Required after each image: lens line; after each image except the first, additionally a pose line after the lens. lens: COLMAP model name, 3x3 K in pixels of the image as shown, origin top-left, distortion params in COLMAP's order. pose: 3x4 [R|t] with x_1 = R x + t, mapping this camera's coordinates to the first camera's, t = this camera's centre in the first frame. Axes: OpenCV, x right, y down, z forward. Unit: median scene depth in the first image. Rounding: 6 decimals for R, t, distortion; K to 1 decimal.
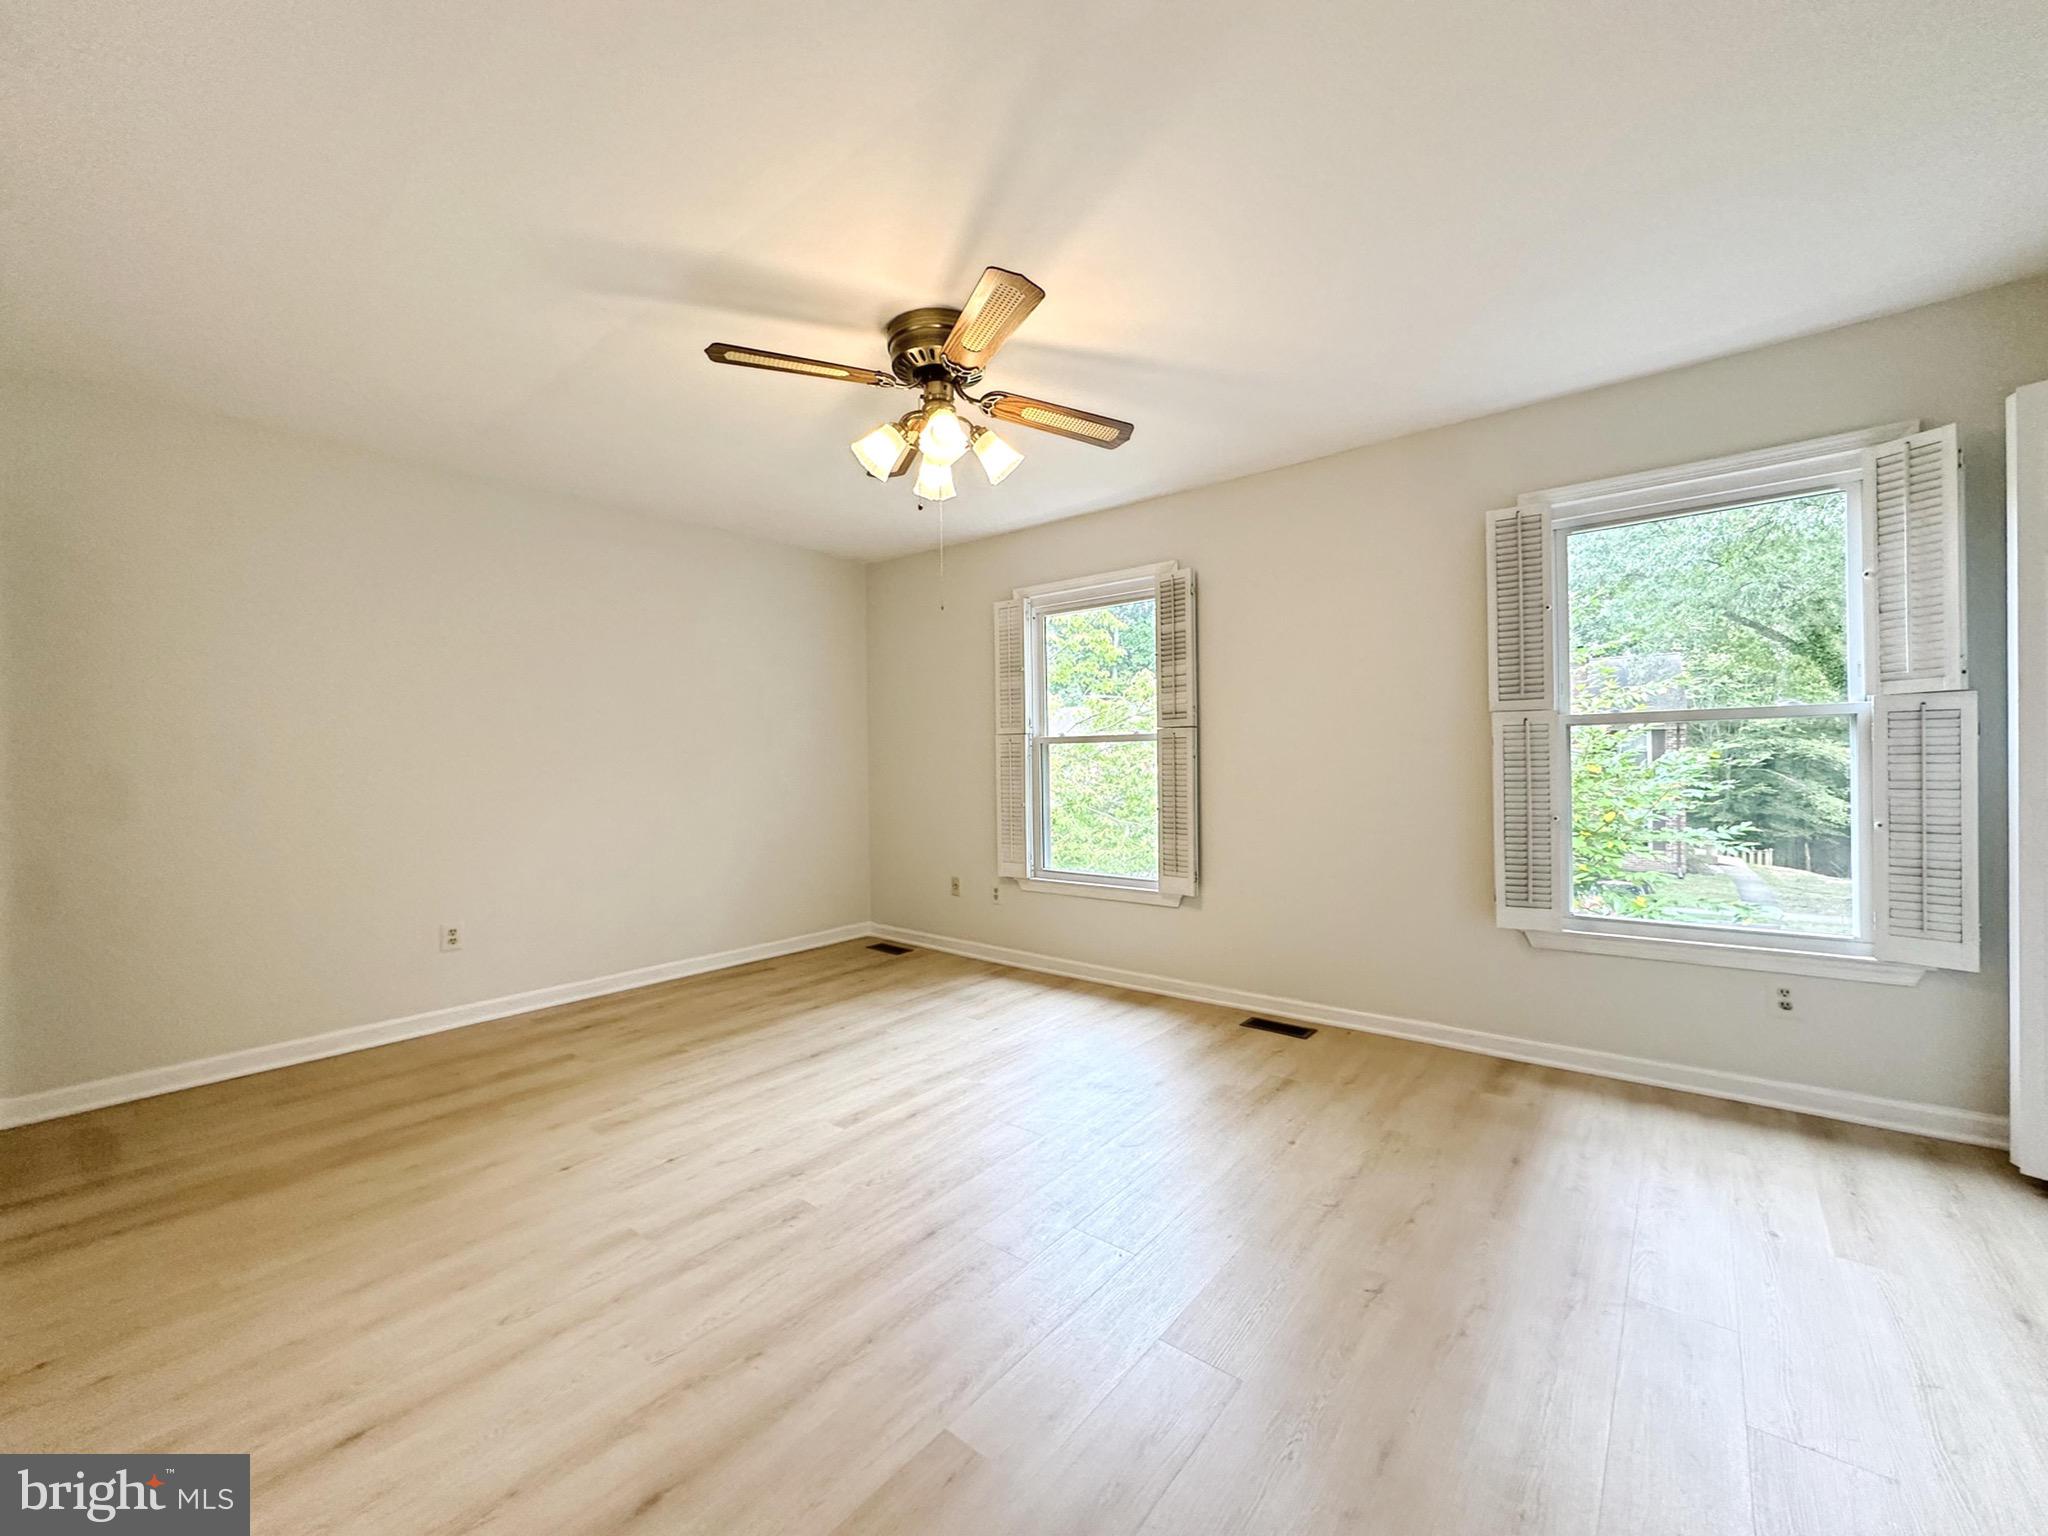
lens RADIAL K [[820.0, 0, 1023.0], [0, 820.0, 765.5], [0, 0, 1]] dist [-0.004330, 0.000161]
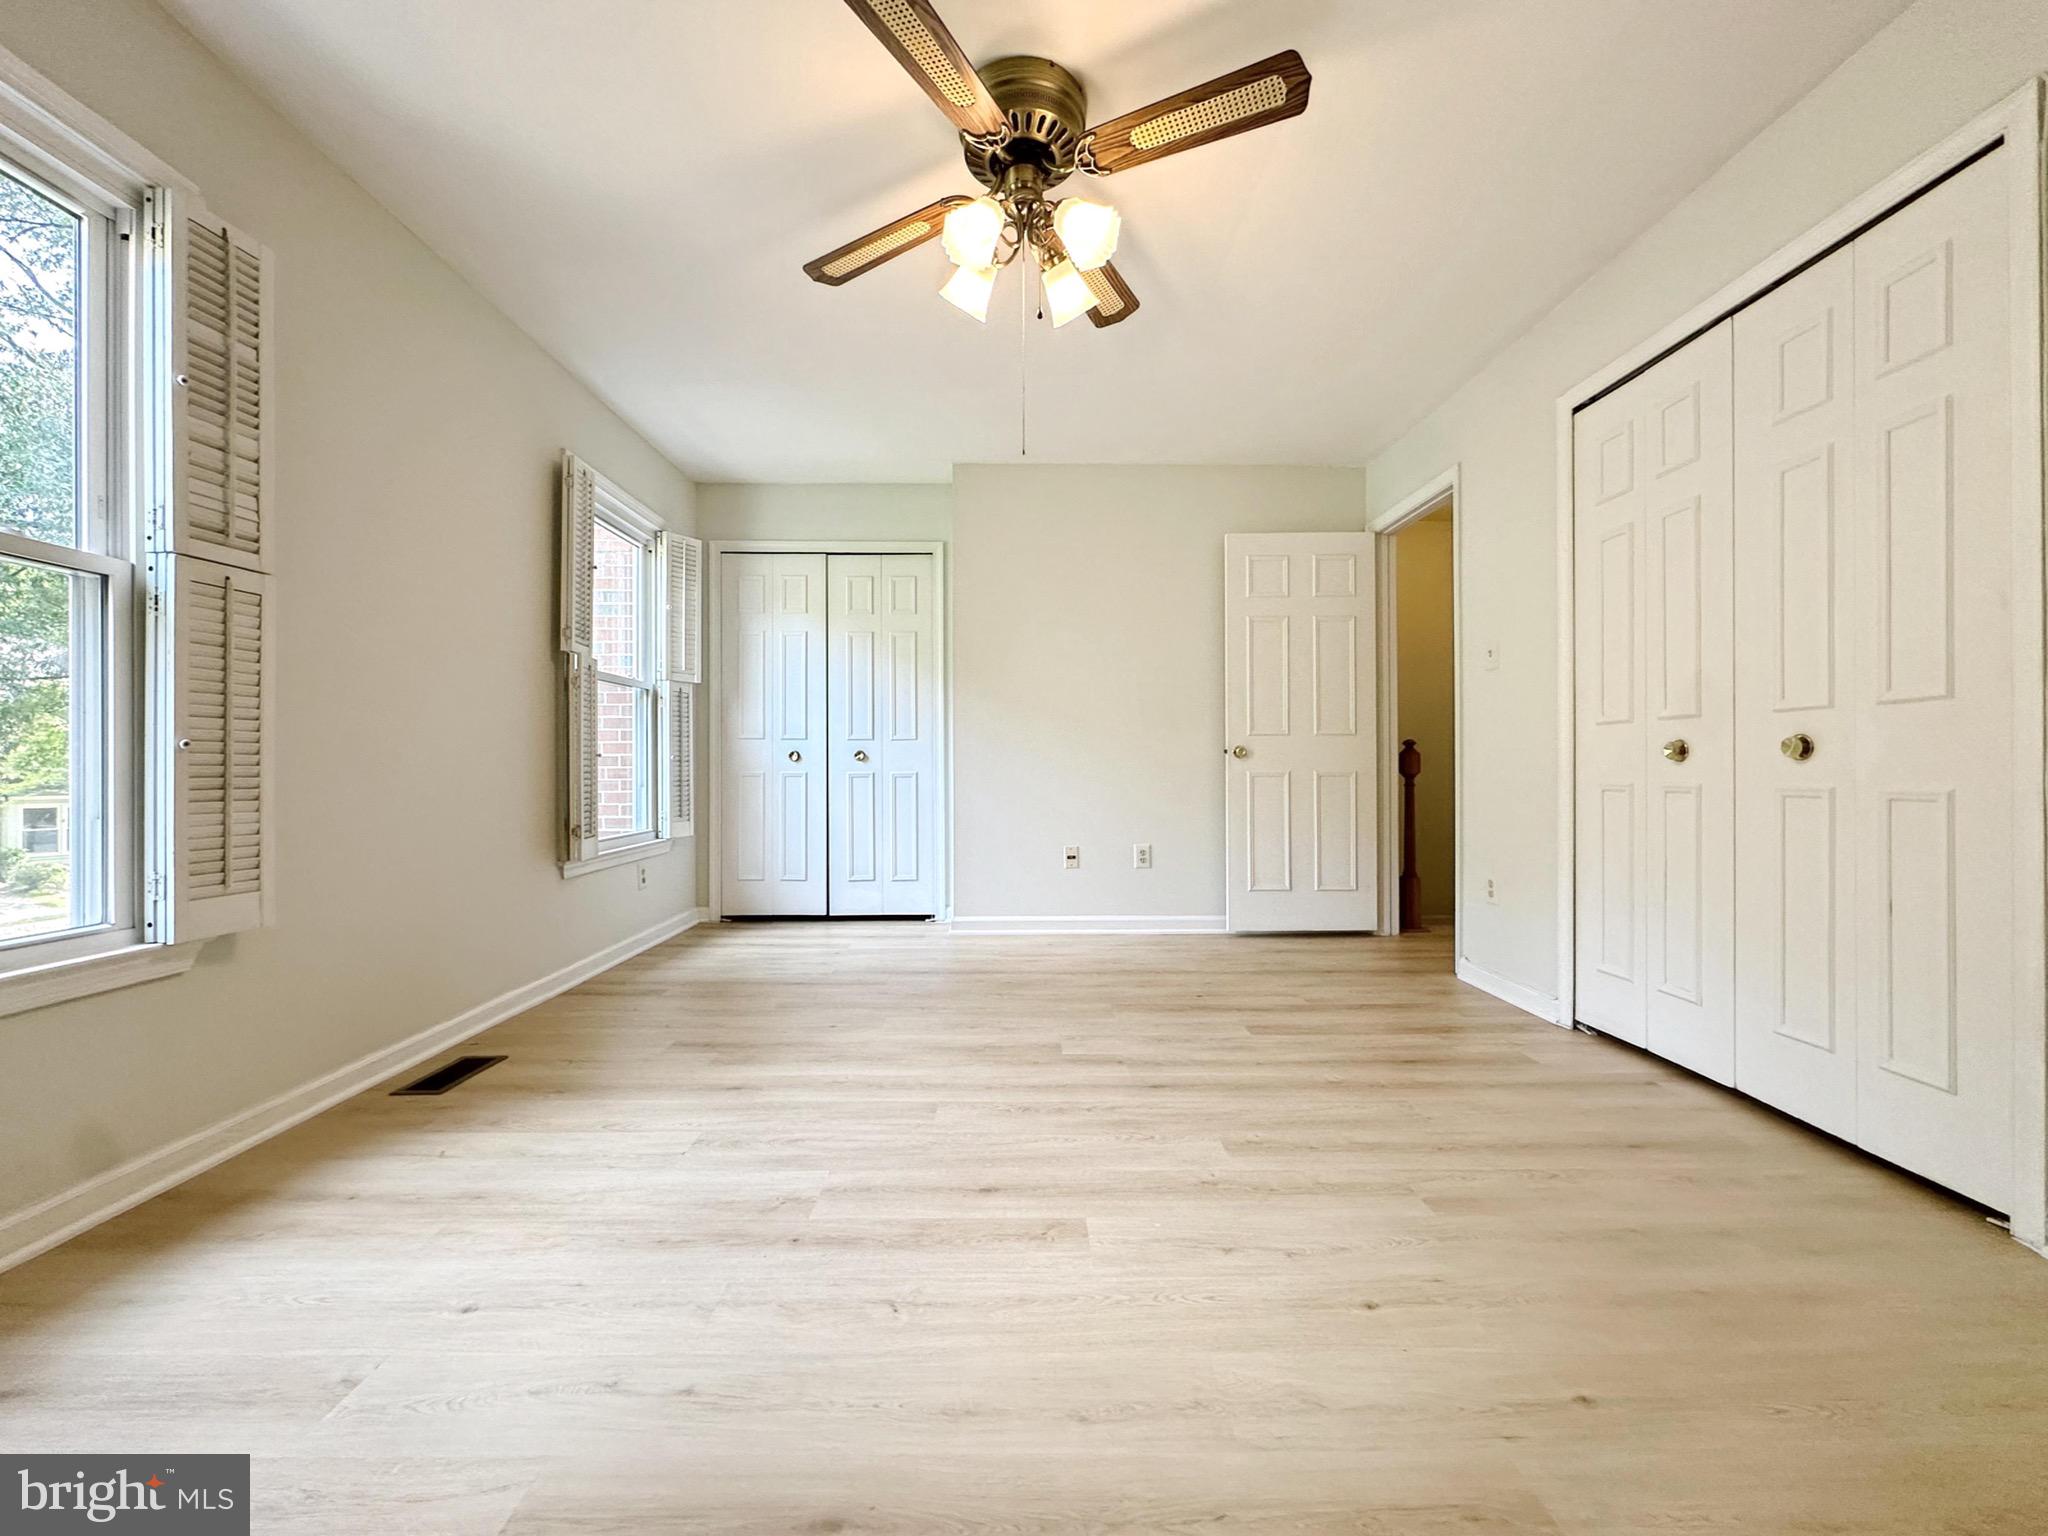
lens RADIAL K [[817.8, 0, 1024.8], [0, 817.8, 775.2], [0, 0, 1]] dist [0.000511, 0.000108]
pose [[-0.644472, 0.015854, 0.764464, -0.781671], [0.014909, 0.999855, -0.008167, 0.141145], [-0.764483, 0.006134, -0.644615, 1.688738]]
